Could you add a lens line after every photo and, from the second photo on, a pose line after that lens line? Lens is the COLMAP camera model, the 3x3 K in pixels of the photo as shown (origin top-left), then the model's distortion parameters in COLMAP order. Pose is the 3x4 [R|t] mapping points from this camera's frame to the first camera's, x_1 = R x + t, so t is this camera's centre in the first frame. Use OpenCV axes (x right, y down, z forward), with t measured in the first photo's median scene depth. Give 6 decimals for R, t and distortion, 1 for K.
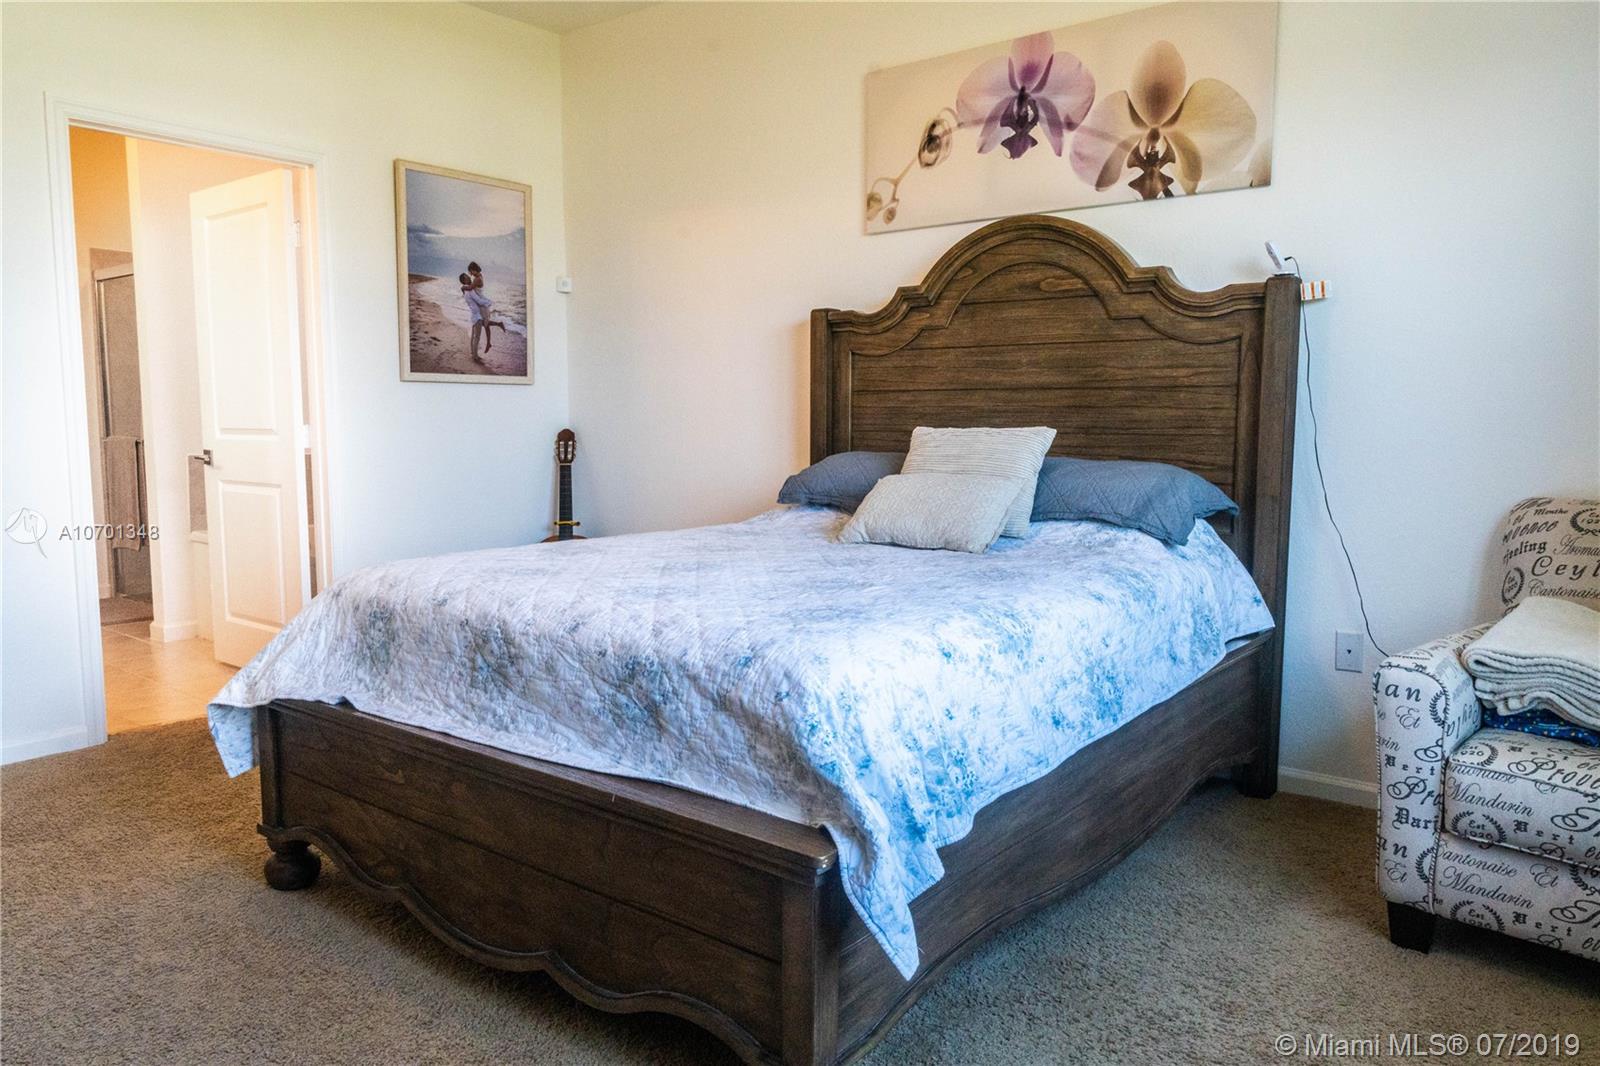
lens RADIAL K [[1124.2, 0, 796.5], [0, 1124.2, 540.8], [0, 0, 1]] dist [-0.005854, -0.003892]
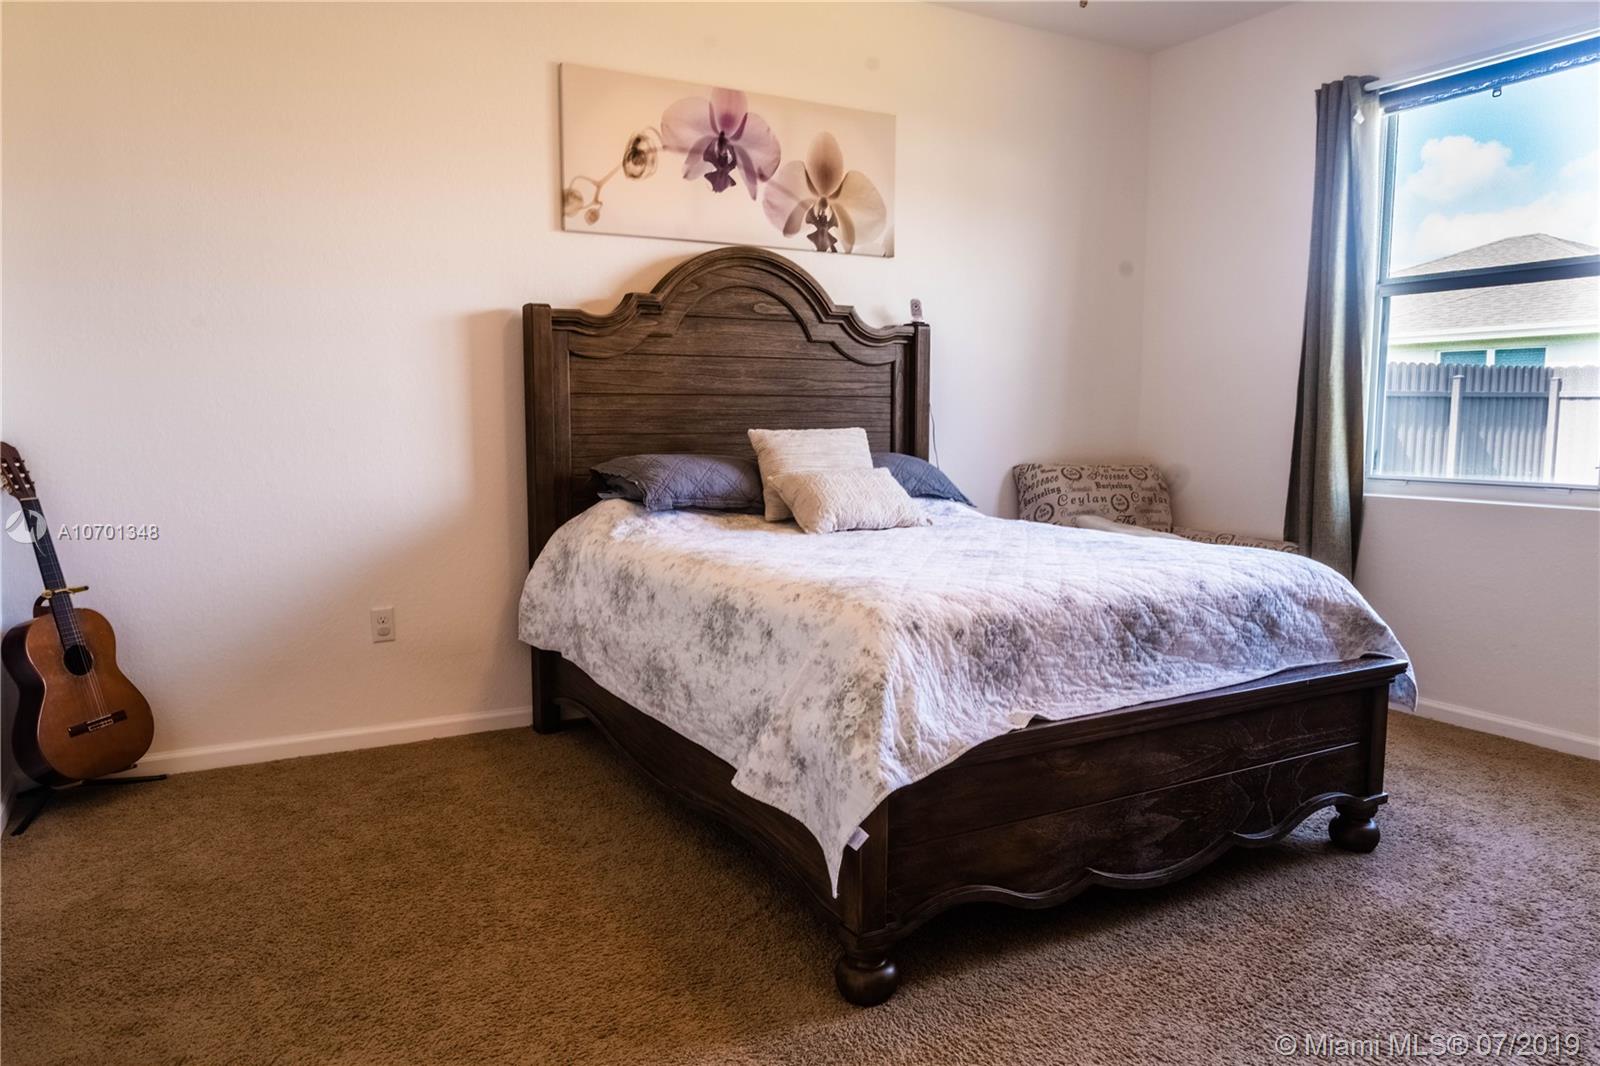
lens RADIAL K [[1124.2, 0, 796.5], [0, 1124.2, 540.8], [0, 0, 1]] dist [-0.005854, -0.003892]
pose [[0.365464, -0.104504, 0.924940, -0.915882], [0.101645, 0.992216, 0.071943, -0.067330], [-0.925259, 0.067723, 0.373242, 0.554515]]
